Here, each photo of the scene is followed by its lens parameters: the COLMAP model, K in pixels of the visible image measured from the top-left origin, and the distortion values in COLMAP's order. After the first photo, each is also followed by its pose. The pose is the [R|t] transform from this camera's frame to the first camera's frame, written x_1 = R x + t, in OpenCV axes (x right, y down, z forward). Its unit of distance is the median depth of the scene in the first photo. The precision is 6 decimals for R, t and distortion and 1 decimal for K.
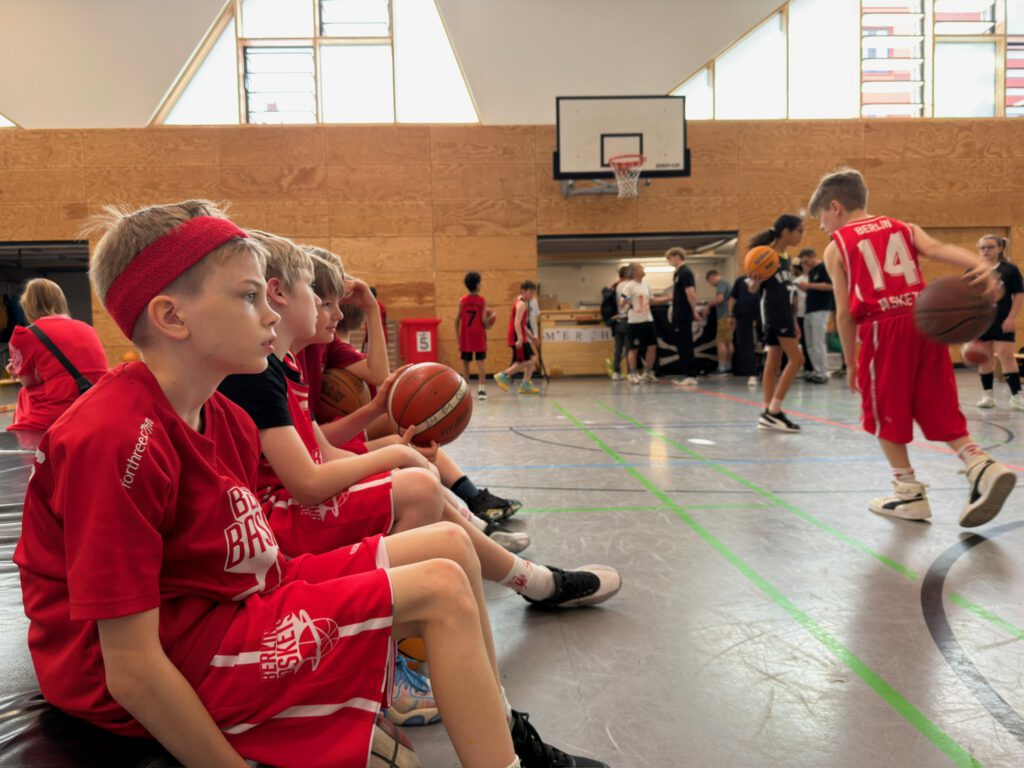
lens RADIAL K [[729.4, 0, 508.8], [0, 729.4, 387.1], [0, 0, 1]] dist [-0.008845, -0.005718]
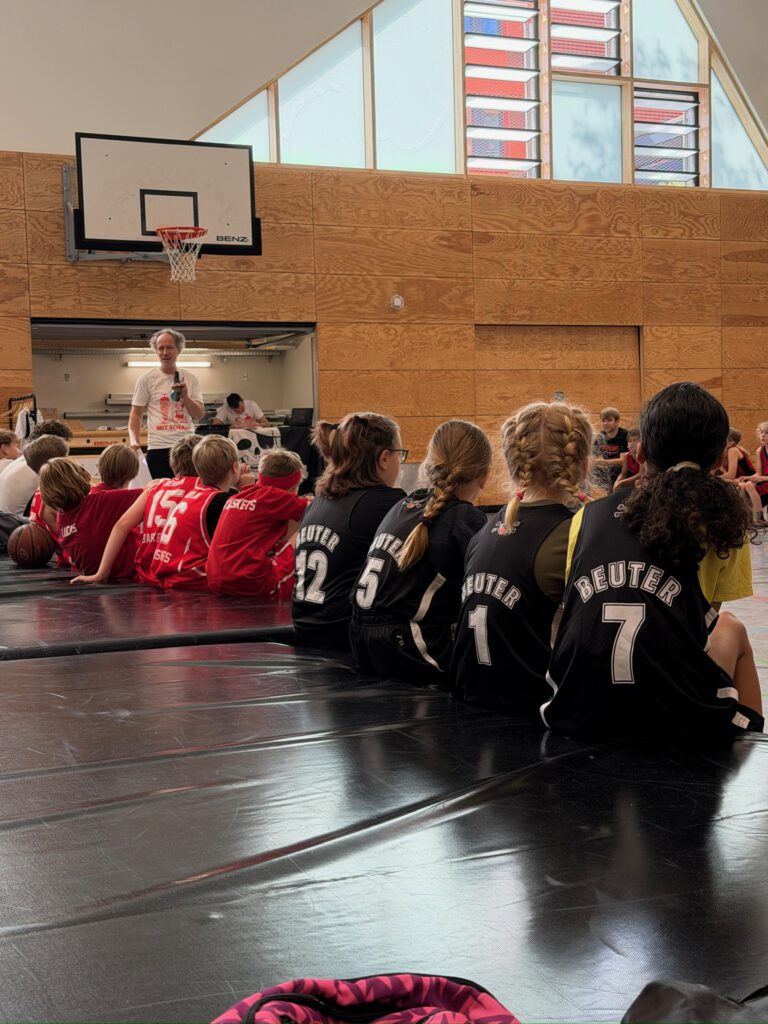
lens RADIAL K [[1451.3, 0, 399.4], [0, 1451.3, 506.1], [0, 0, 1]] dist [0.141261, 0.000000]
pose [[0.920198, -0.016389, 0.391109, -0.177531], [0.031375, 0.998997, -0.031957, 0.016173], [-0.390193, 0.041678, 0.919789, -0.354258]]
